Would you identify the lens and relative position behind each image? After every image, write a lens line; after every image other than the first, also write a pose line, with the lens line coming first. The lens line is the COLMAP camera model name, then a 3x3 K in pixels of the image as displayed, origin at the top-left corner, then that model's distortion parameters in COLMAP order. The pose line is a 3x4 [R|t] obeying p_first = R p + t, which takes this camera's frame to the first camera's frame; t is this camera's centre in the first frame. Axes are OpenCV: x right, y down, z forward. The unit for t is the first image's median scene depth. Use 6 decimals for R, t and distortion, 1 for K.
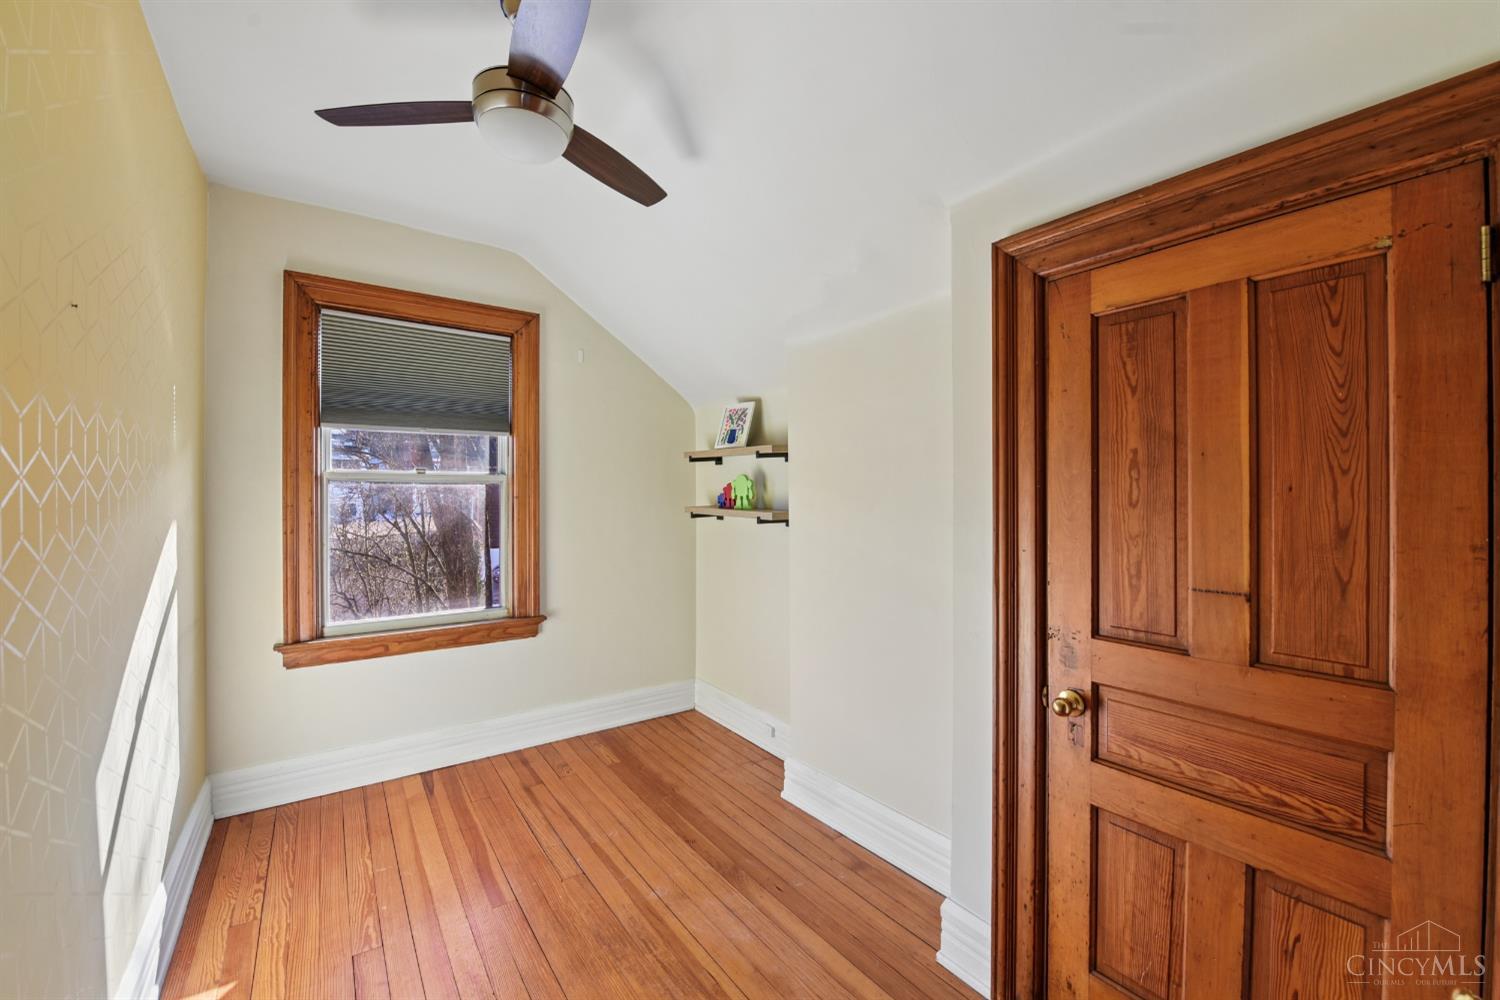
lens RADIAL K [[610.4, 0, 754.4], [0, 610.4, 499.4], [0, 0, 1]] dist [-0.016395, -0.001029]
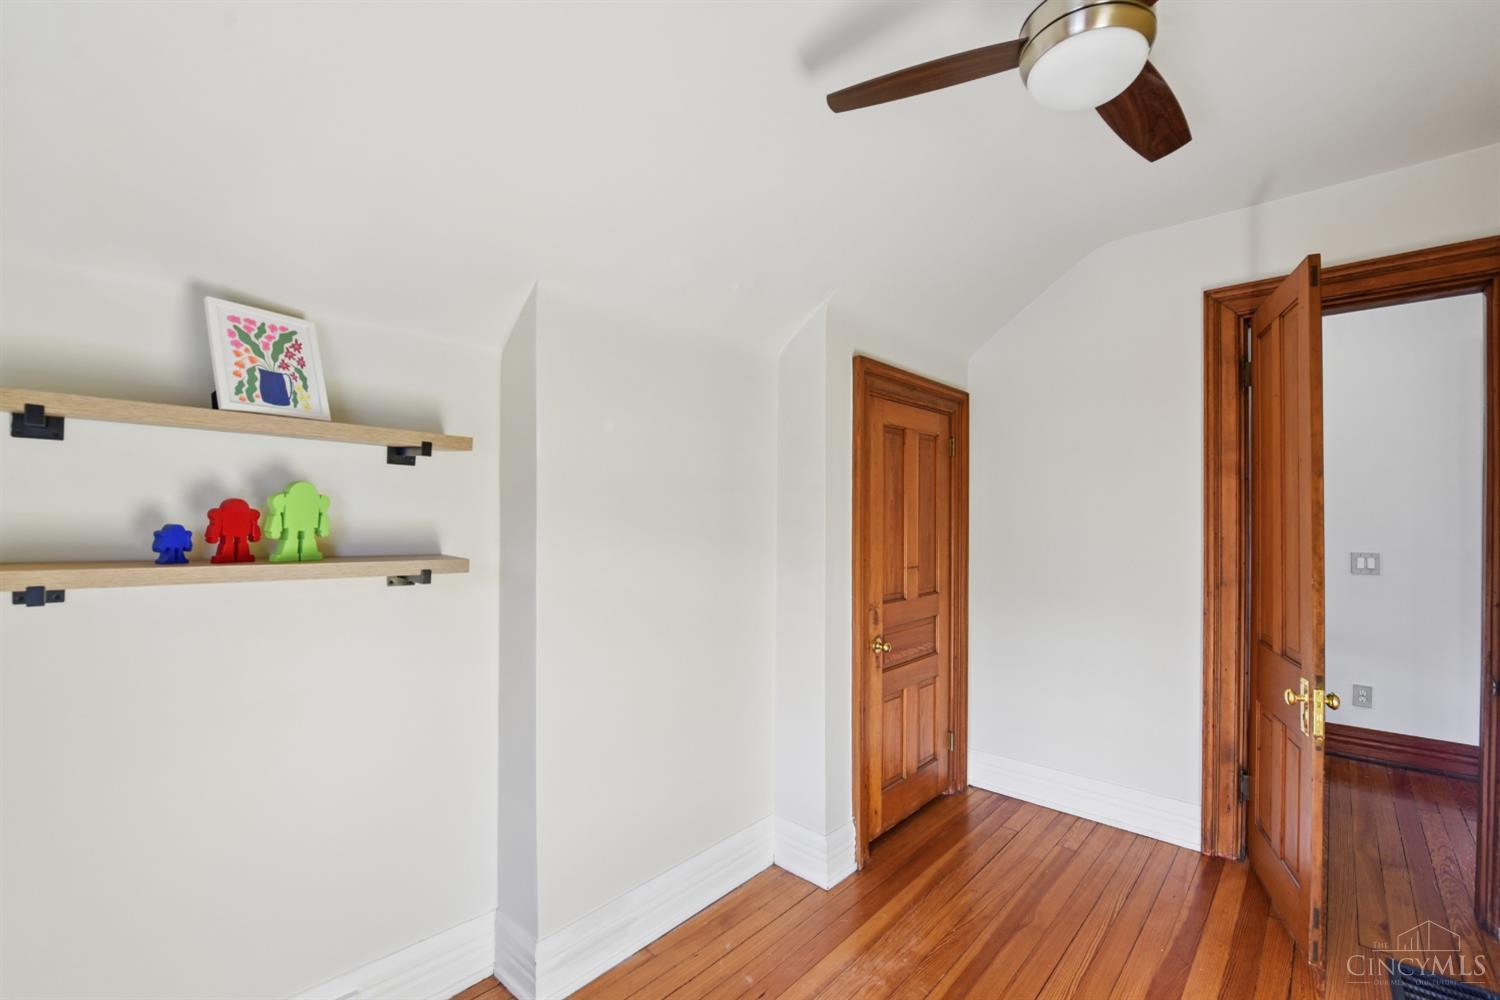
lens RADIAL K [[610.4, 0, 755.1], [0, 610.4, 511.8], [0, 0, 1]] dist [-0.016395, -0.001029]
pose [[-0.186781, 0.006643, 0.982379, -0.748505], [0.001852, 0.999978, -0.006410, -0.022177], [-0.982400, 0.000622, -0.186789, 1.117435]]
